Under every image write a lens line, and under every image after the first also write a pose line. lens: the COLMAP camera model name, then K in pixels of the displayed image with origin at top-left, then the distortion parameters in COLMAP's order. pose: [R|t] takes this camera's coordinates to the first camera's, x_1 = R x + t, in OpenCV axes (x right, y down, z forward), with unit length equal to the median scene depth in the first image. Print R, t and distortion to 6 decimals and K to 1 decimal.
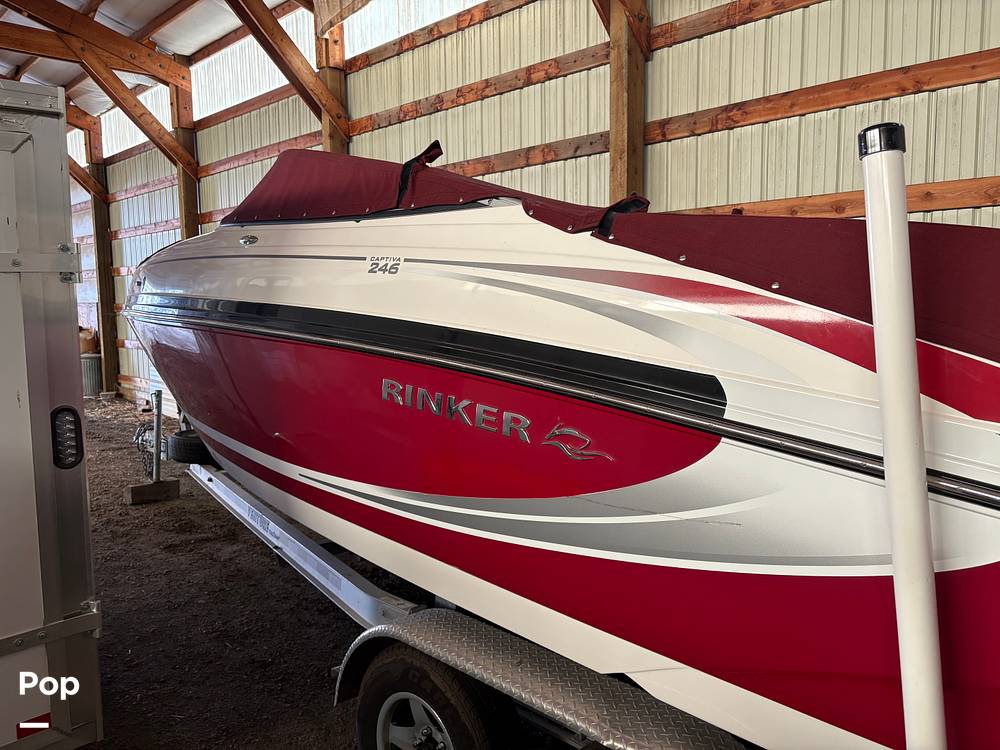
lens RADIAL K [[754.5, 0, 505.5], [0, 754.5, 374.7], [0, 0, 1]] dist [0.050324, -0.055274]
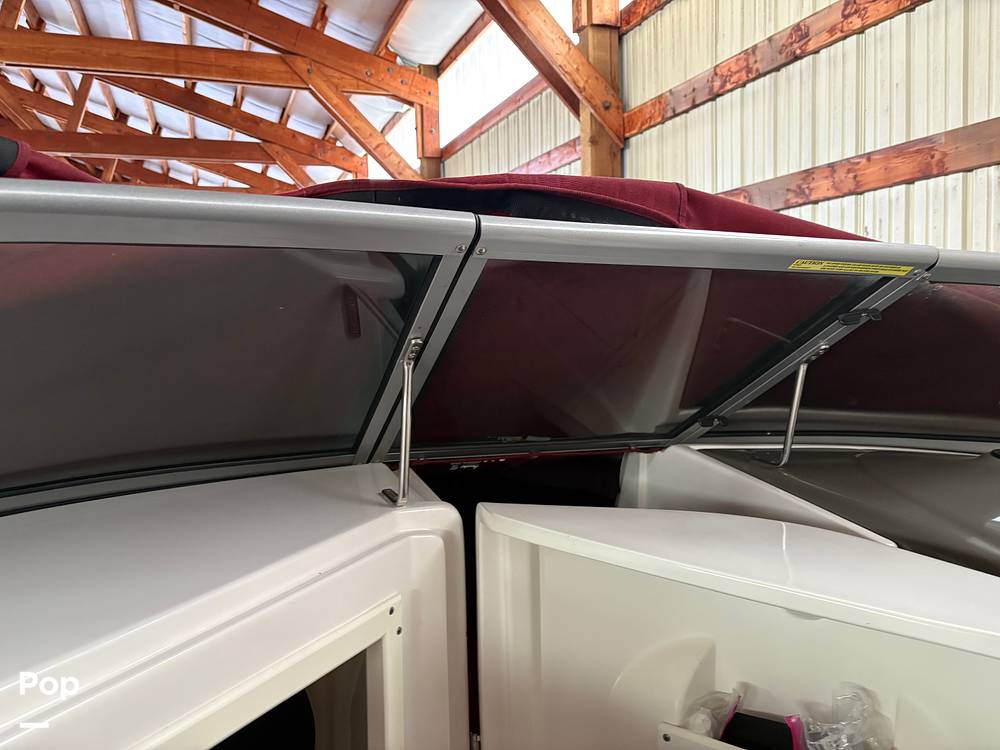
lens RADIAL K [[754.5, 0, 503.2], [0, 754.5, 373.3], [0, 0, 1]] dist [0.050324, -0.055274]
pose [[0.920125, 0.011811, -0.391446, -0.059179], [-0.021418, 0.999567, -0.020185, -0.117576], [0.391038, 0.026957, 0.919979, 0.426351]]
